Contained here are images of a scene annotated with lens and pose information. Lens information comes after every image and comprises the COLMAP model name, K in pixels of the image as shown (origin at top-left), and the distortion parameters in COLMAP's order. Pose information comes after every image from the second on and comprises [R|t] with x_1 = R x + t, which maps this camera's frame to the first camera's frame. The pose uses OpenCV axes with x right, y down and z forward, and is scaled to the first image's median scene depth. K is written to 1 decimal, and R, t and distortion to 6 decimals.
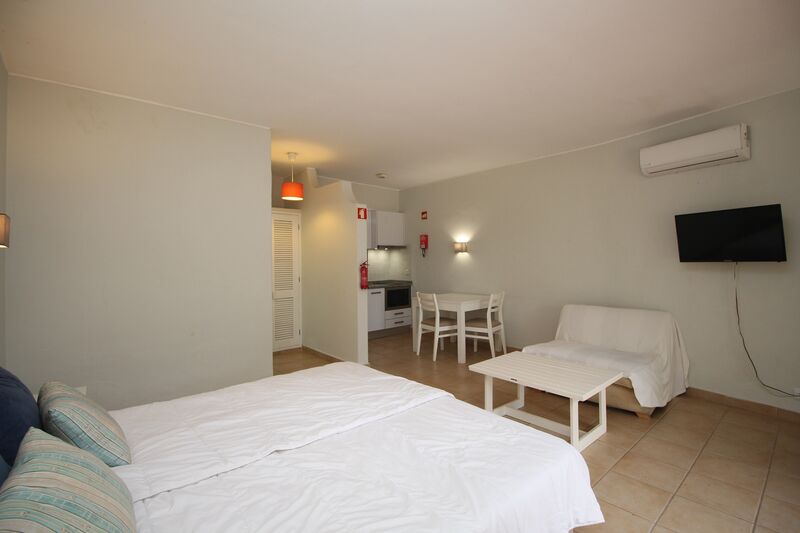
lens RADIAL K [[369.1, 0, 403.0], [0, 369.1, 256.1], [0, 0, 1]] dist [-0.004118, -0.010685]
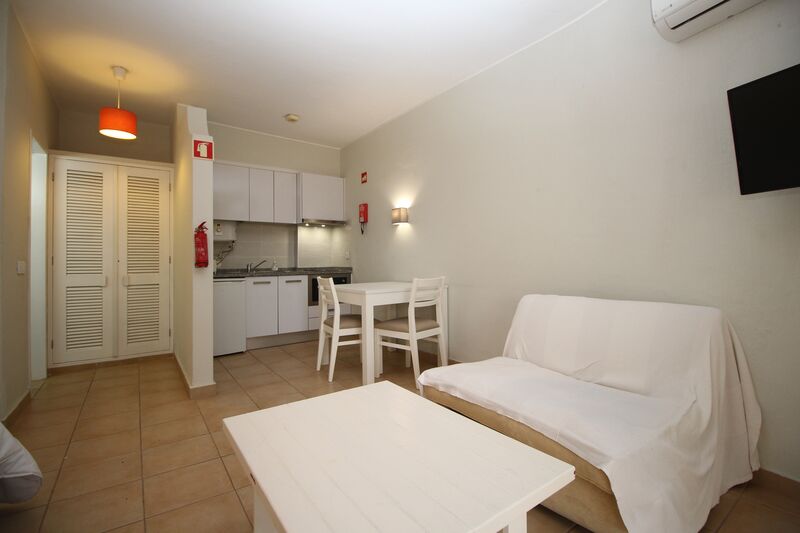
lens RADIAL K [[369.1, 0, 401.3], [0, 369.1, 256.5], [0, 0, 1]] dist [-0.004118, -0.010685]
pose [[0.995895, 0.000931, -0.090509, 0.271033], [-0.001067, 0.999998, -0.001459, 0.066055], [0.090507, 0.001549, 0.995895, 0.368923]]
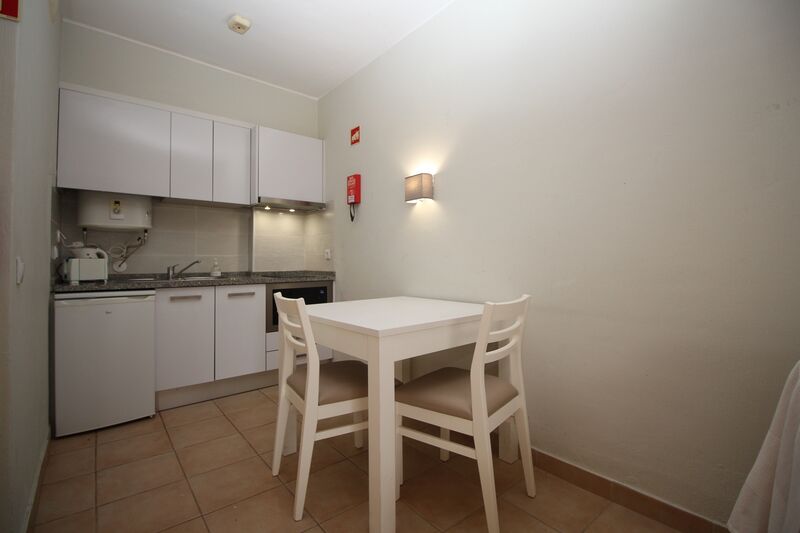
lens RADIAL K [[369.1, 0, 401.0], [0, 369.1, 257.3], [0, 0, 1]] dist [-0.004118, -0.010685]
pose [[0.999715, 0.007574, -0.022642, 0.177397], [-0.007688, 0.999958, -0.004948, 0.070067], [0.022604, 0.005121, 0.999731, 0.704923]]
